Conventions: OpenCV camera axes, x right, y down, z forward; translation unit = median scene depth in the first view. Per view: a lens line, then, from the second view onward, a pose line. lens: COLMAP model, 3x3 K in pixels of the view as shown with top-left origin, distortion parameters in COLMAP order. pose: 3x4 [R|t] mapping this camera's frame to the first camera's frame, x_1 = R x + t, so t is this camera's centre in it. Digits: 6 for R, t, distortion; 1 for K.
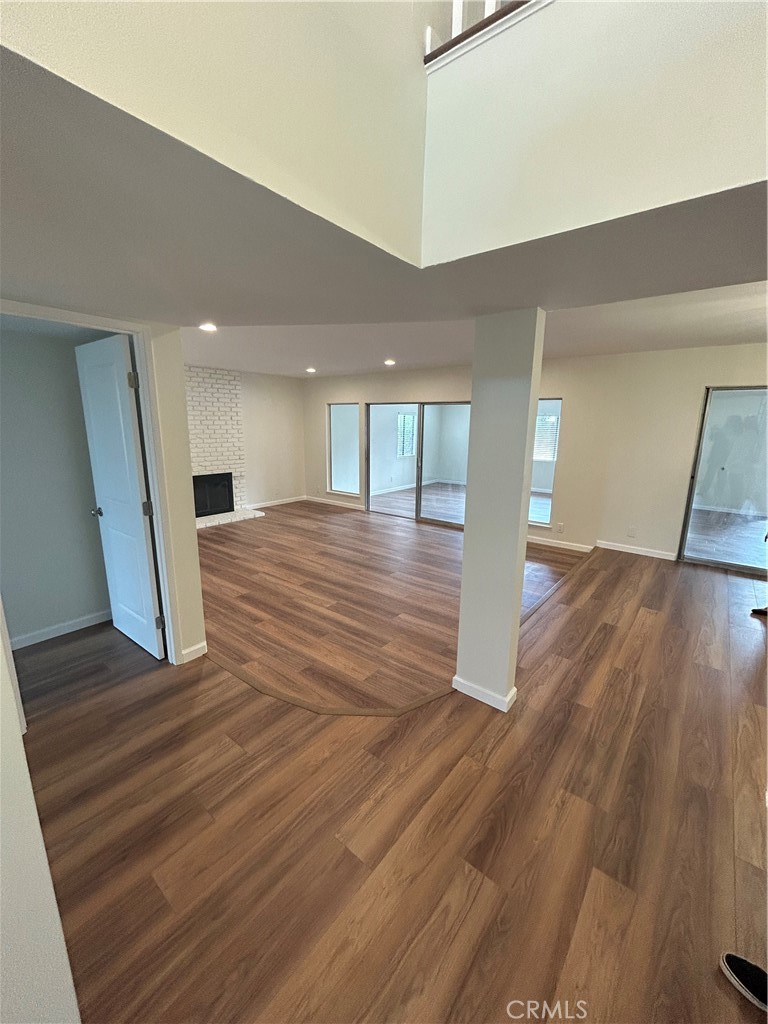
lens RADIAL K [[404.9, 0, 384.0], [0, 404.9, 512.0], [0, 0, 1]] dist [-0.000624, -0.000042]
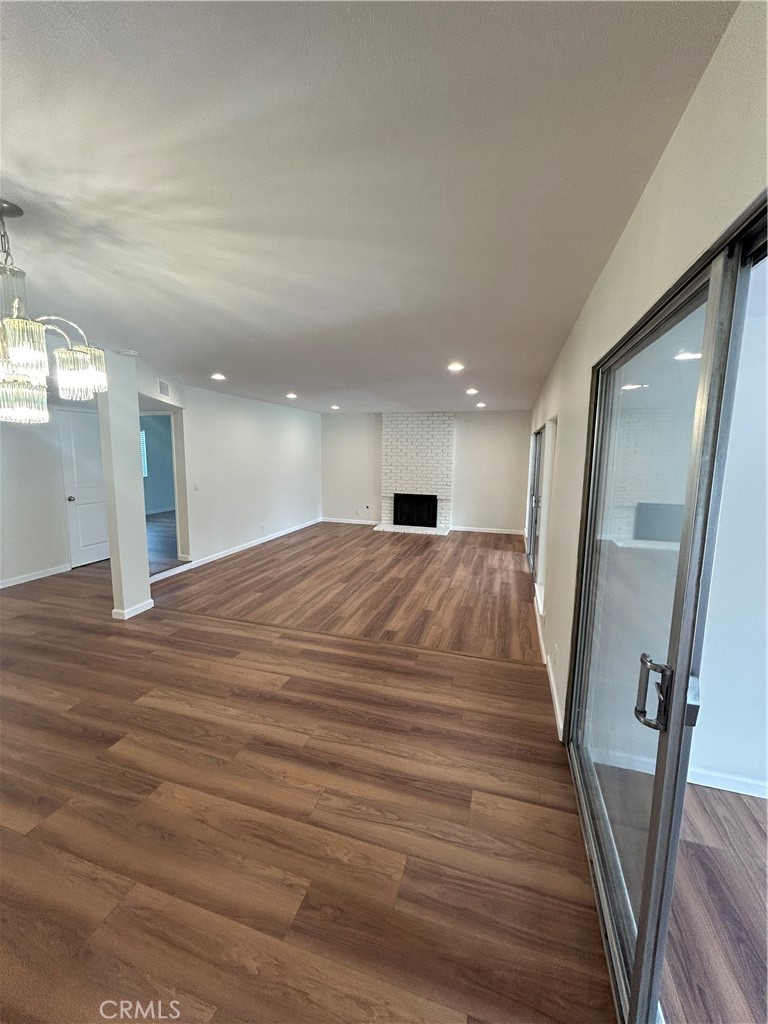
lens RADIAL K [[410.7, 0, 384.0], [0, 410.7, 512.0], [0, 0, 1]] dist [0.026371, 0.000042]
pose [[0.357150, 0.118970, -0.926439, 1.299513], [-0.198637, 0.978841, 0.049123, -0.143606], [0.912681, 0.166481, 0.373225, 0.751219]]
